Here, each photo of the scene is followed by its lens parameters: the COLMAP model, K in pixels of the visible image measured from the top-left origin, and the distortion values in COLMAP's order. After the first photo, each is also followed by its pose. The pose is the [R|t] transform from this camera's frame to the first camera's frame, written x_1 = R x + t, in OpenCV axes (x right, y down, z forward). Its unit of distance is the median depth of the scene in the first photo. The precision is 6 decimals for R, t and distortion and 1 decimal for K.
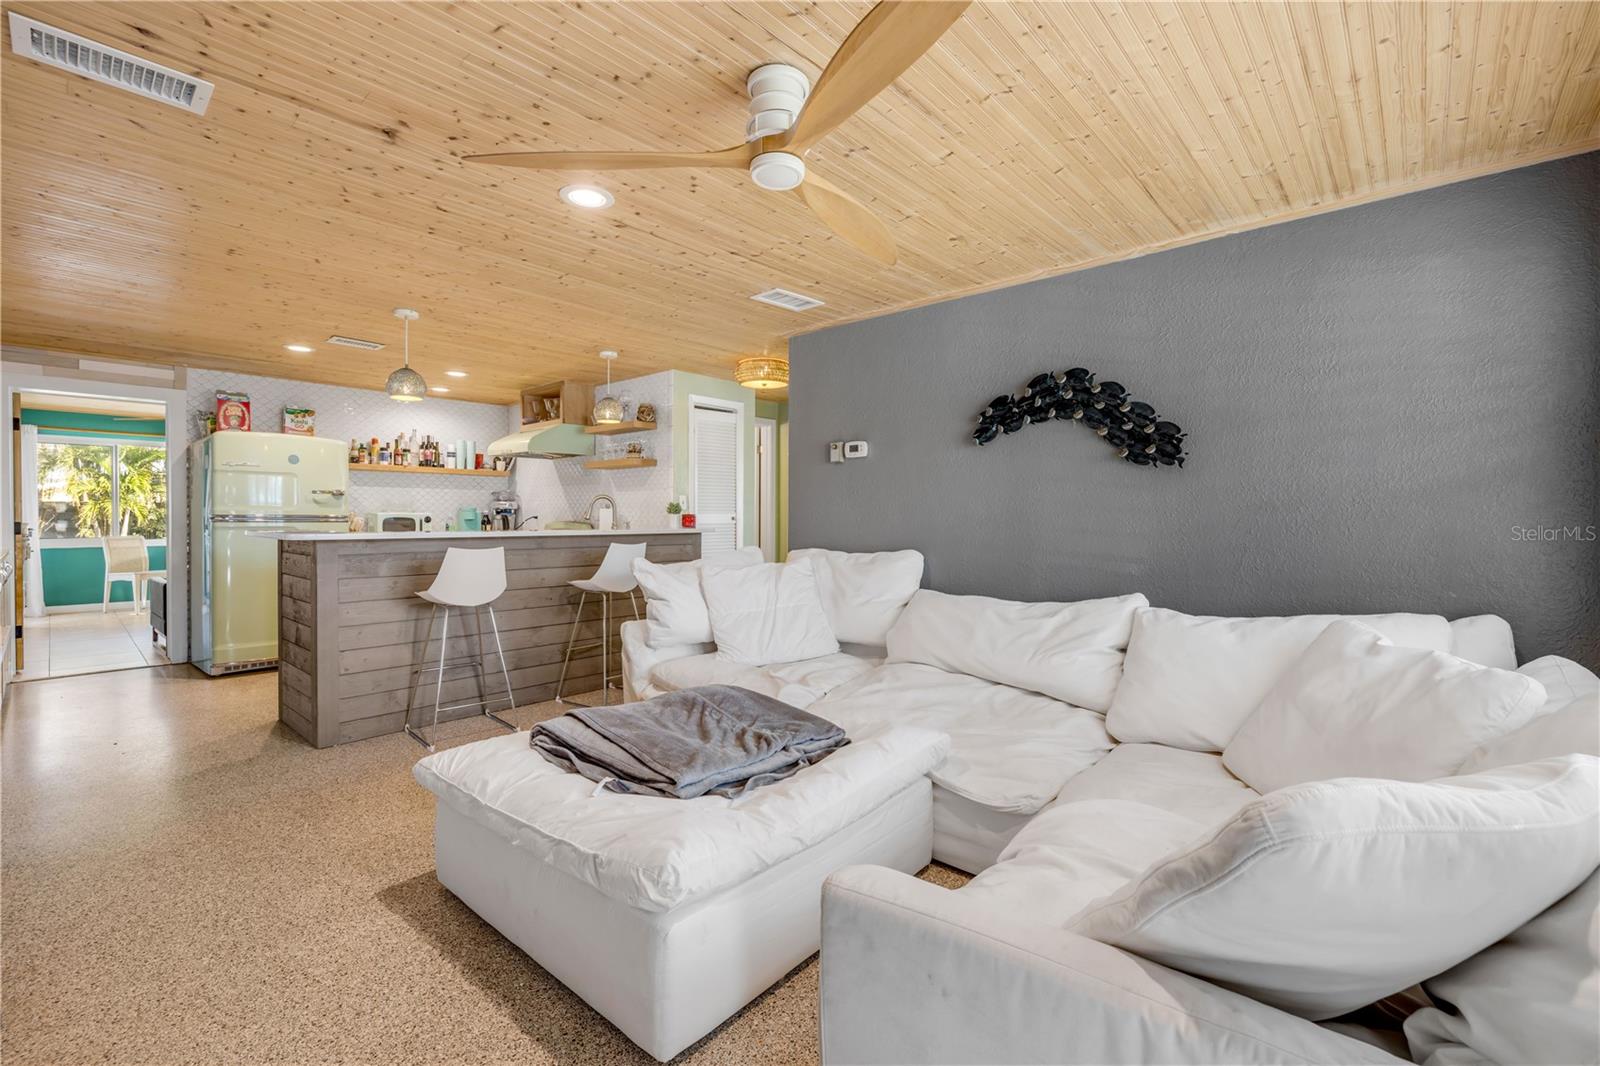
lens RADIAL K [[679.8, 0, 805.4], [0, 679.8, 533.2], [0, 0, 1]] dist [0.009805, 0.000013]
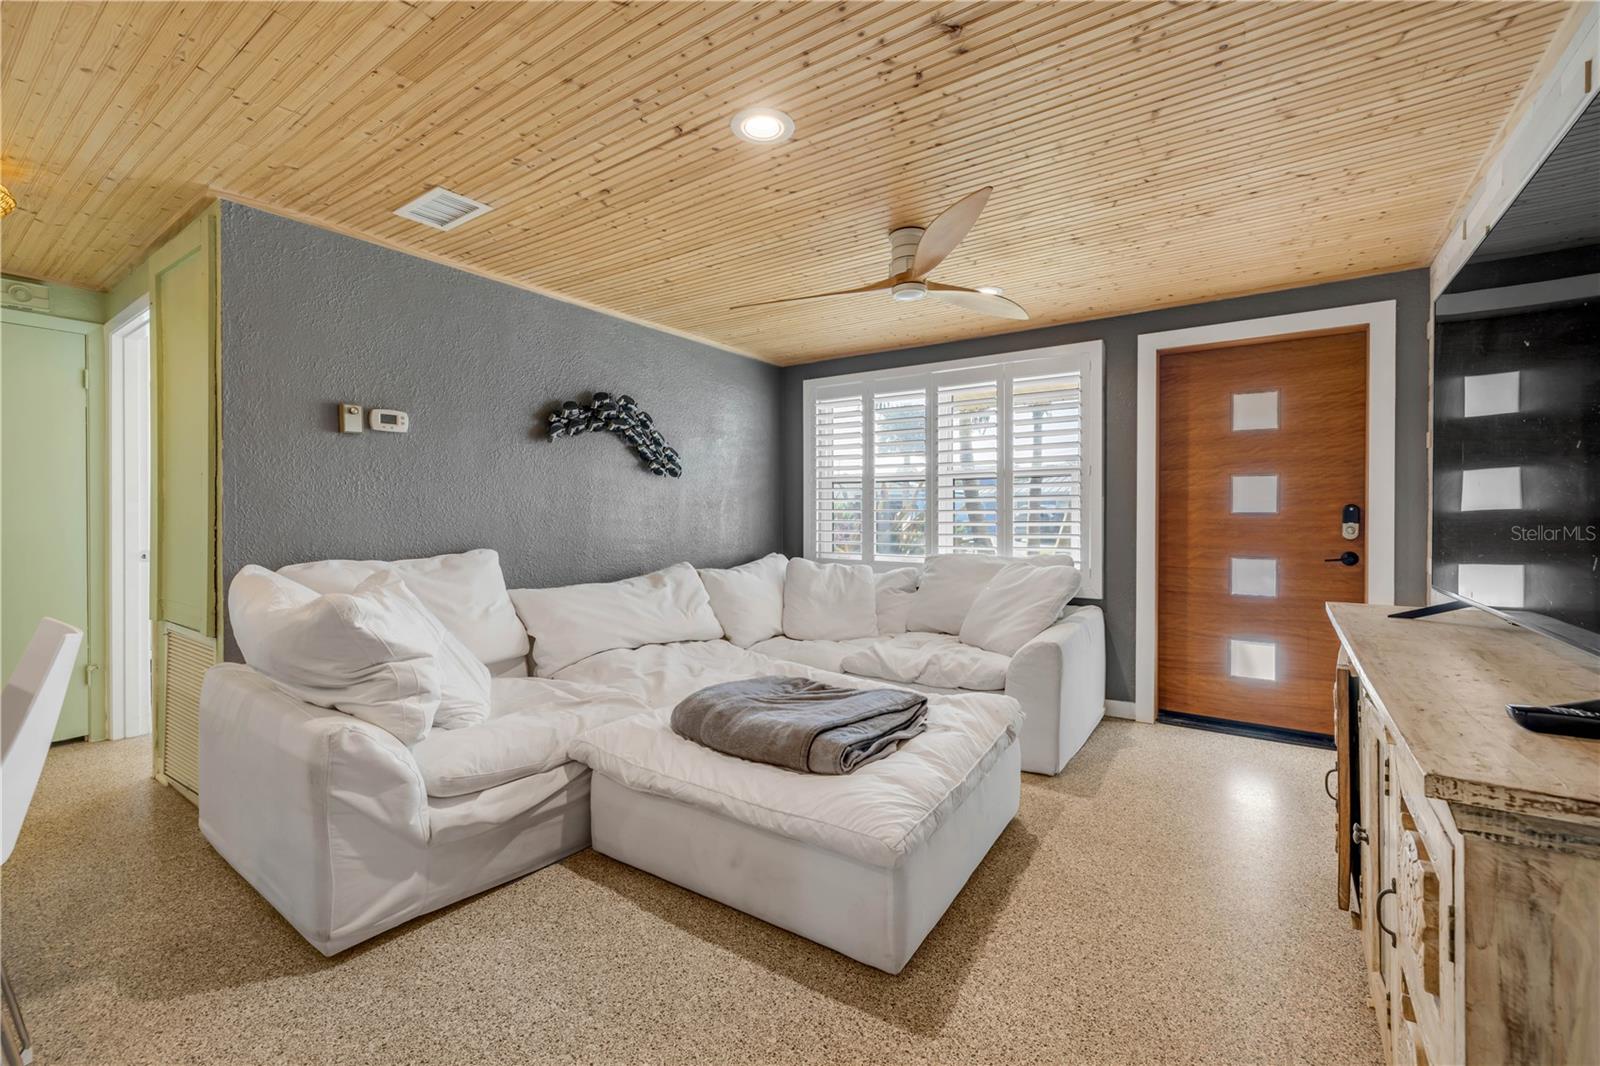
lens RADIAL K [[679.8, 0, 801.3], [0, 679.8, 512.2], [0, 0, 1]] dist [0.009805, 0.000013]
pose [[-0.124475, 0.002350, 0.992220, -0.713194], [0.041985, 0.999114, 0.002901, -0.008096], [-0.991334, 0.042020, -0.124463, 0.655741]]
